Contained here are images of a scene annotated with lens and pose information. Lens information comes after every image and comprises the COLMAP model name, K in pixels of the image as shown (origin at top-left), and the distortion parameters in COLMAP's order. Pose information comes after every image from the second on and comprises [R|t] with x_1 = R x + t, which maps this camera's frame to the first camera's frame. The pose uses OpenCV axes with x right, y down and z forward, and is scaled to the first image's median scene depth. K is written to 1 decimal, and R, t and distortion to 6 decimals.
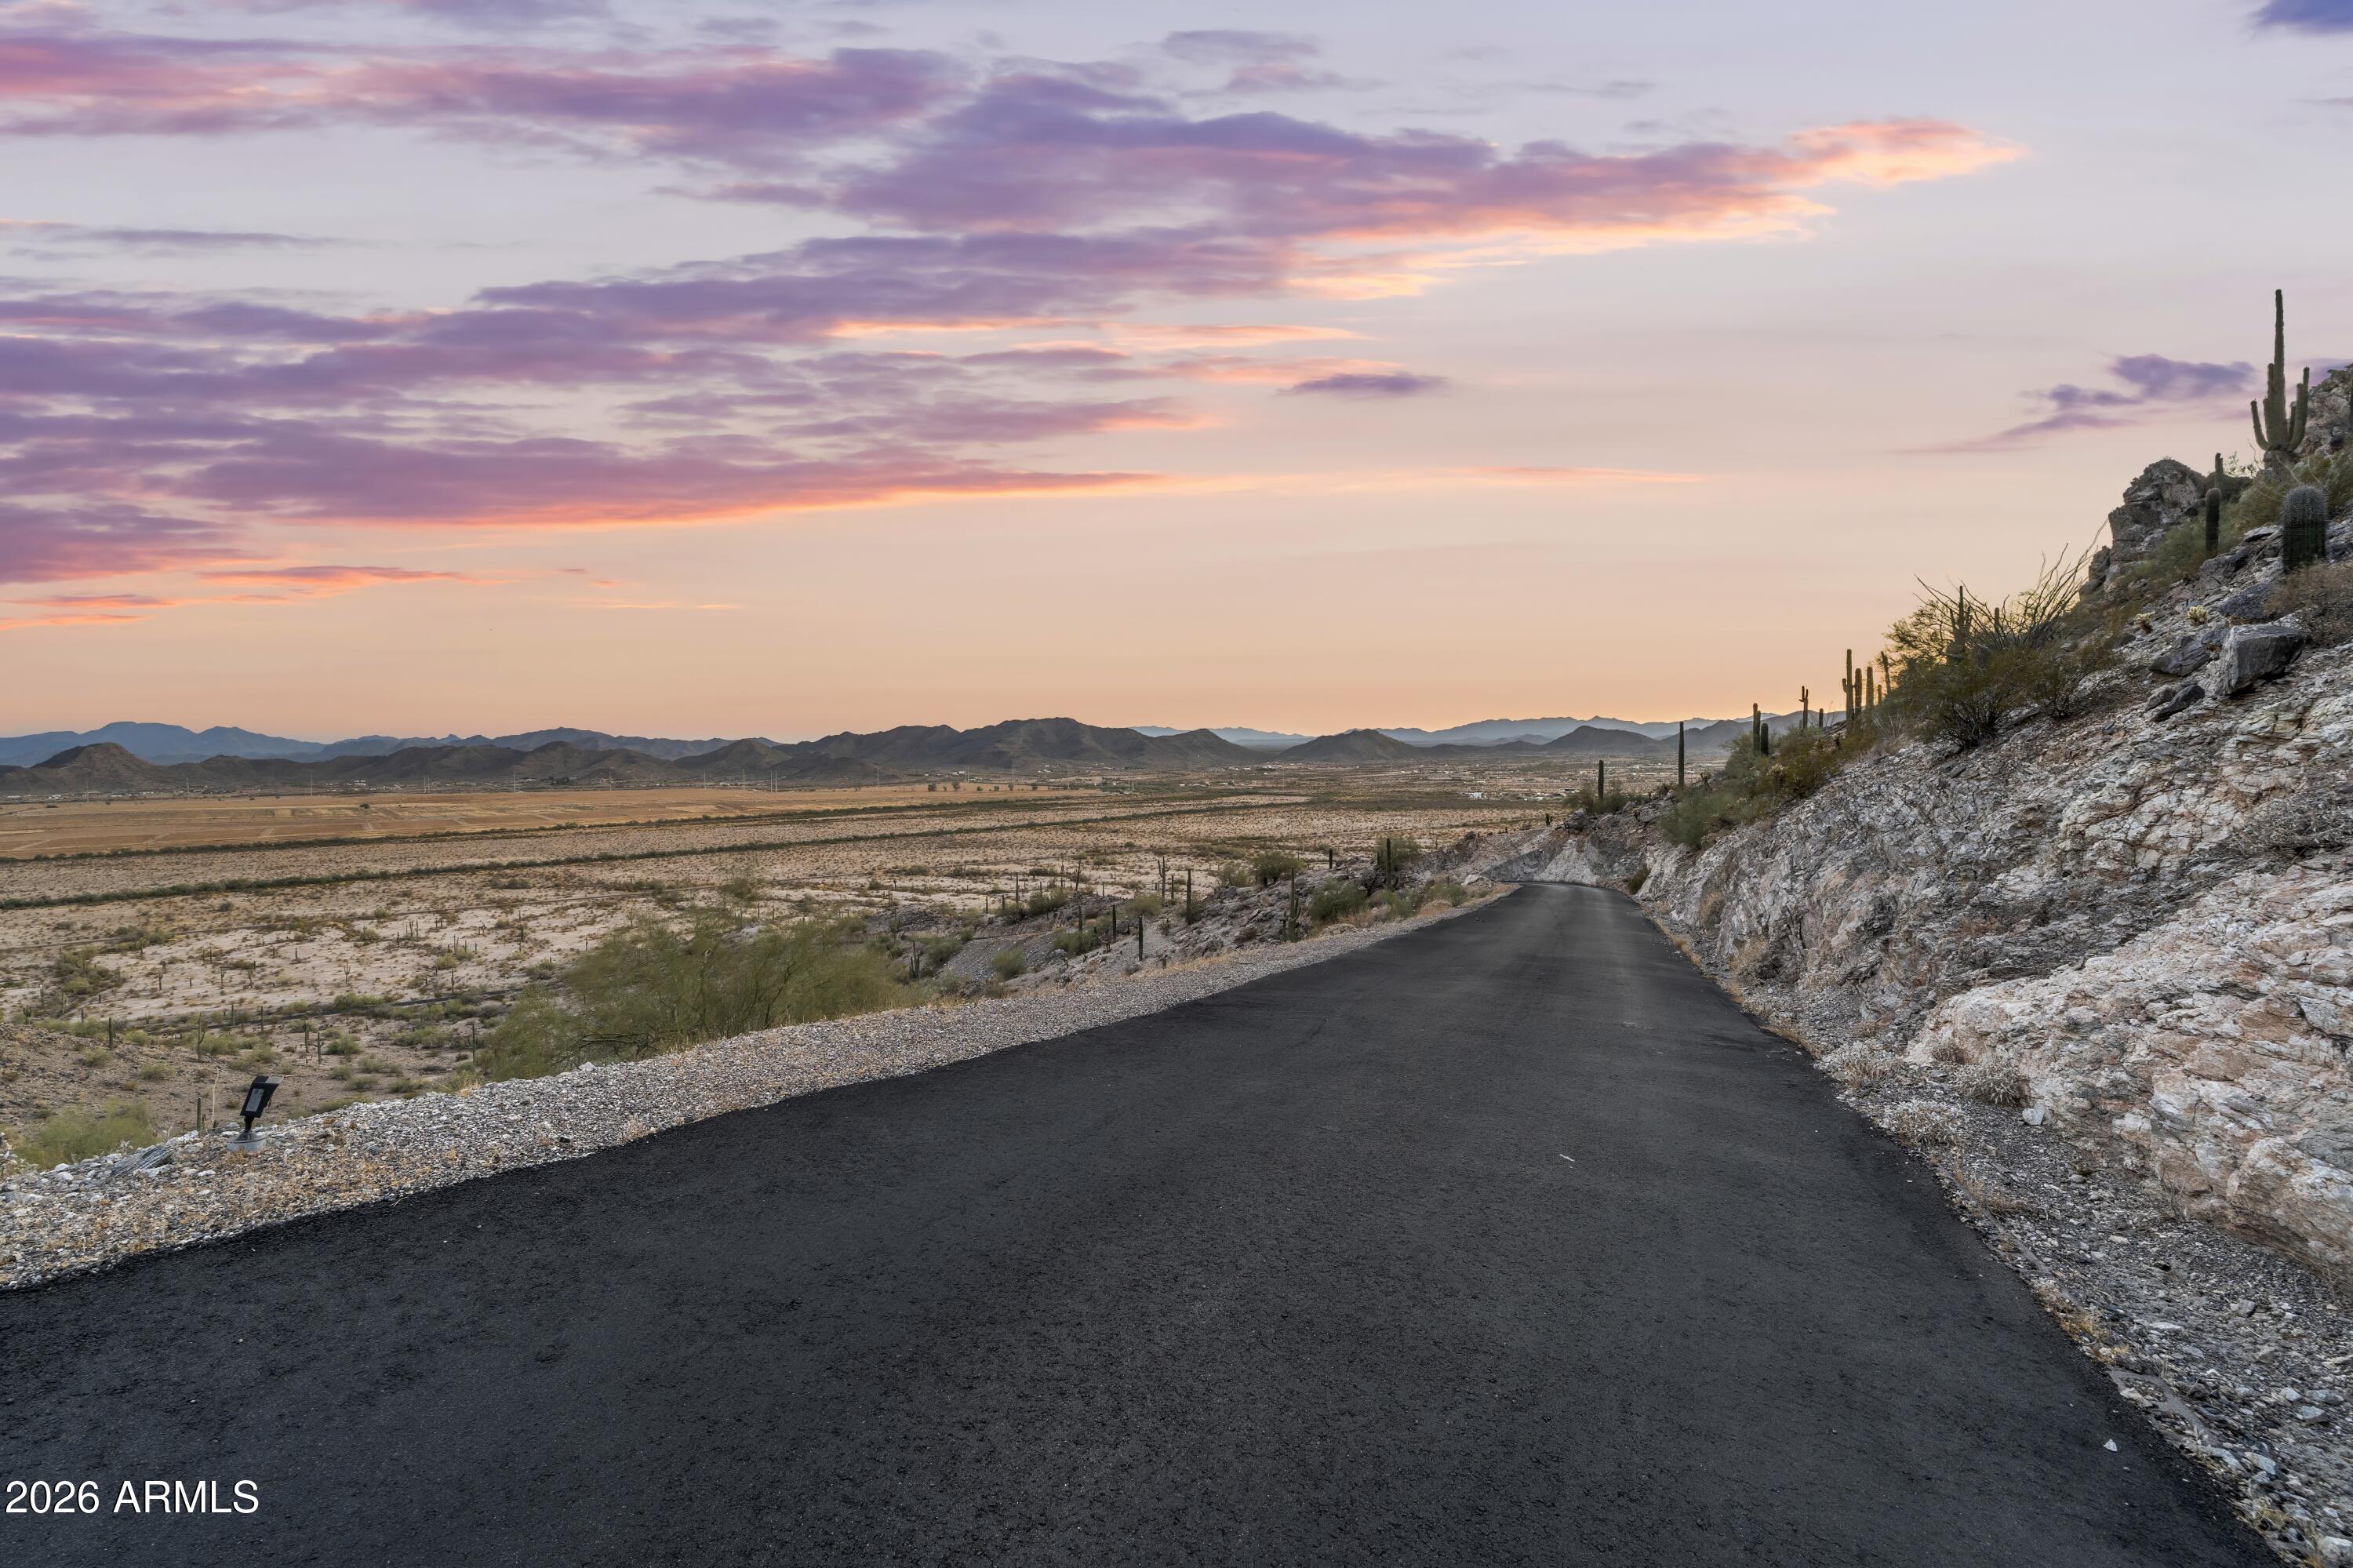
lens RADIAL K [[1070.0, 0, 1172.8], [0, 1070.0, 769.5], [0, 0, 1]] dist [0.001509, -0.000362]
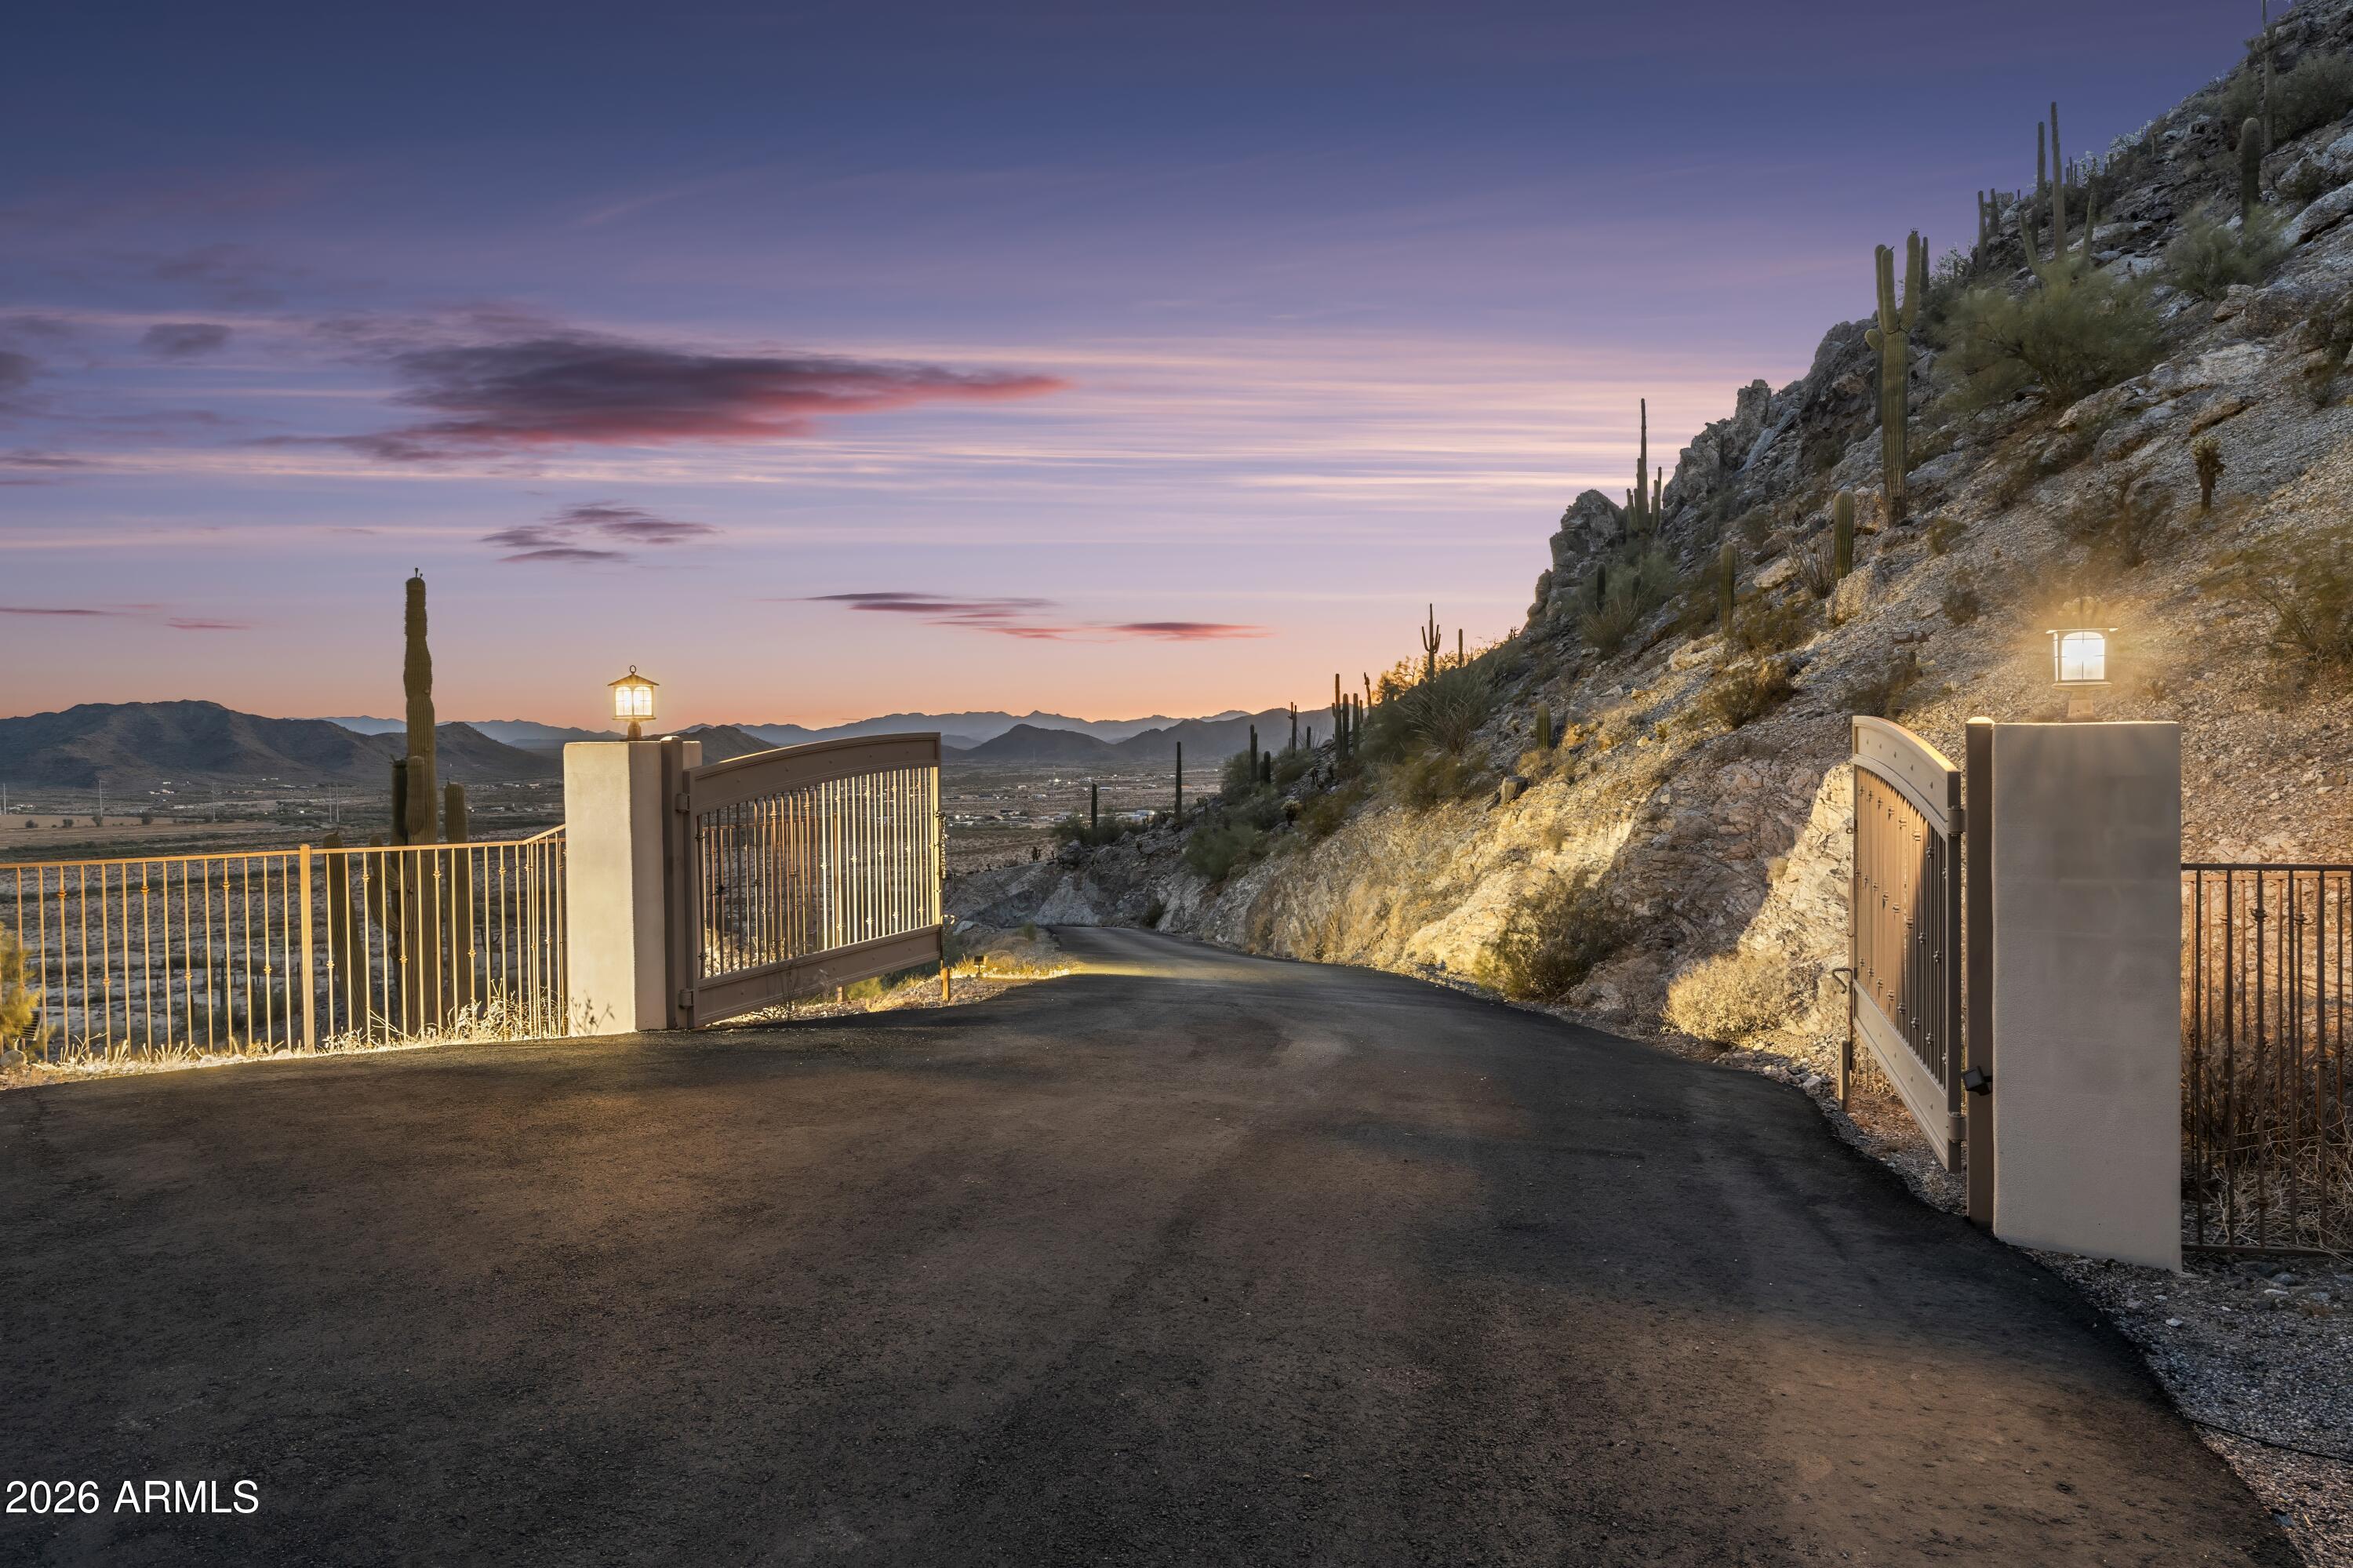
lens RADIAL K [[1537.4, 0, 1175.6], [0, 1537.4, 786.9], [0, 0, 1]] dist [0.001743, 0.000073]
pose [[0.892962, -0.007102, 0.450076, -0.103494], [0.006359, 0.999975, 0.003162, -0.009796], [-0.450087, 0.000039, 0.892985, -0.145517]]
